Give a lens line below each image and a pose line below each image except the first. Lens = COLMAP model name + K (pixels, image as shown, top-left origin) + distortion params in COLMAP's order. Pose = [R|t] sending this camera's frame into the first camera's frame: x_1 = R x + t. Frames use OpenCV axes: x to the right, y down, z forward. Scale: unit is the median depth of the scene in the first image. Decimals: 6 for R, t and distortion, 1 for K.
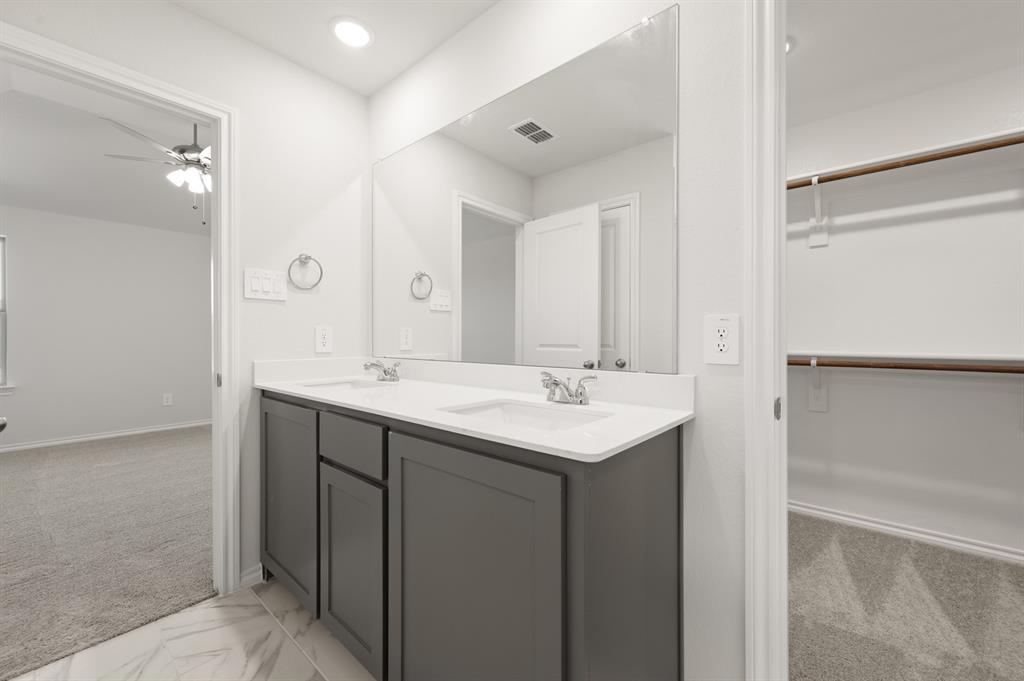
lens RADIAL K [[402.1, 0, 512.1], [0, 402.1, 338.3], [0, 0, 1]] dist [0.000223, 0.000077]
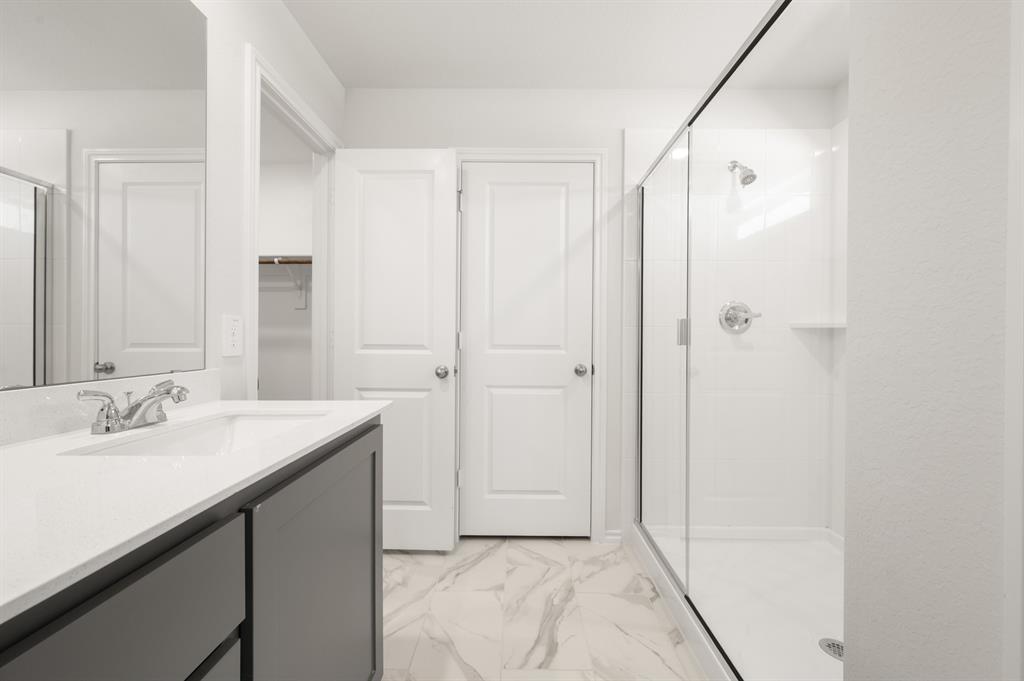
lens RADIAL K [[402.1, 0, 512.1], [0, 402.1, 338.3], [0, 0, 1]] dist [0.000223, 0.000077]
pose [[-0.645700, -0.004249, 0.763579, -0.903981], [-0.003228, 0.999991, 0.002835, 0.001790], [-0.763584, -0.000634, -0.645708, 1.054281]]
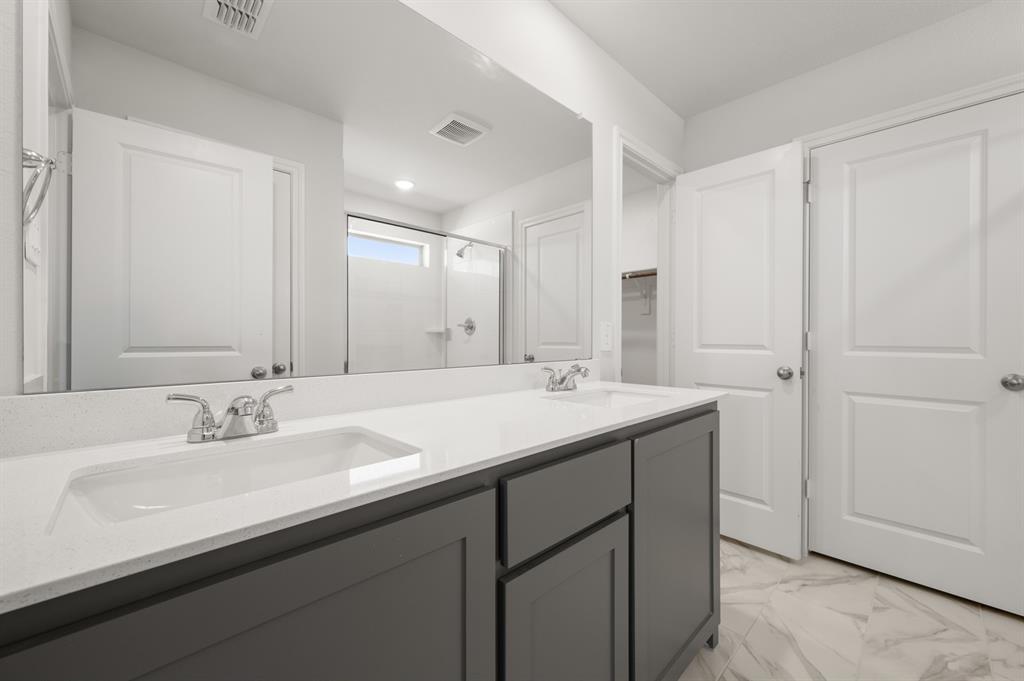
lens RADIAL K [[402.1, 0, 512.1], [0, 402.1, 338.3], [0, 0, 1]] dist [0.000223, 0.000077]
pose [[0.088477, 0.000570, 0.996078, -1.177360], [-0.000384, 1.000000, -0.000538, 0.008570], [-0.996078, -0.000335, 0.088477, 1.161204]]
